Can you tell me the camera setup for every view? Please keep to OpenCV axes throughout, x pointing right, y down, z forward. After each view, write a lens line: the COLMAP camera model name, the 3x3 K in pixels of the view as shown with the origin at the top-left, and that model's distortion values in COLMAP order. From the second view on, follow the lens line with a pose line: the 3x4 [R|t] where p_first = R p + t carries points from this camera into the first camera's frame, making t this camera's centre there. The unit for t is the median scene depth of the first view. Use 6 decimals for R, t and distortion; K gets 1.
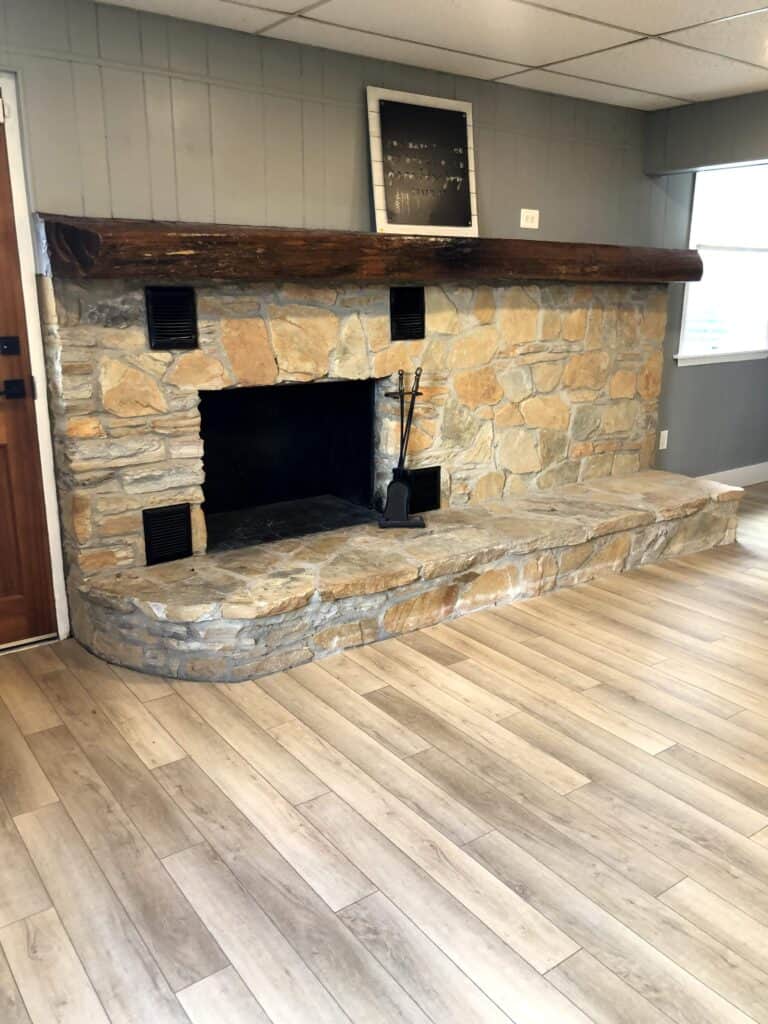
lens RADIAL K [[855.3, 0, 384.0], [0, 855.3, 512.0], [0, 0, 1]] dist [0.039254, -0.067217]
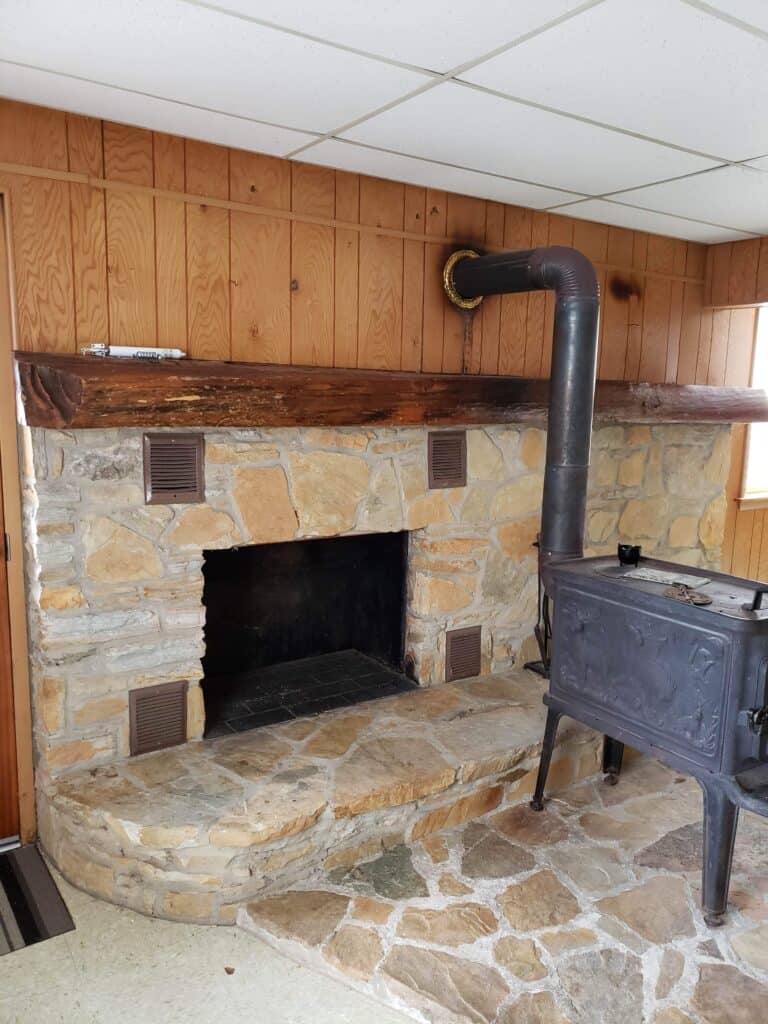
lens RADIAL K [[792.6, 0, 384.0], [0, 792.6, 512.0], [0, 0, 1]] dist [0.050133, -0.093470]
pose [[0.998767, 0.024677, -0.043070, -0.001706], [-0.029262, 0.993579, -0.109289, -0.096652], [0.040096, 0.110414, 0.993077, 0.210385]]
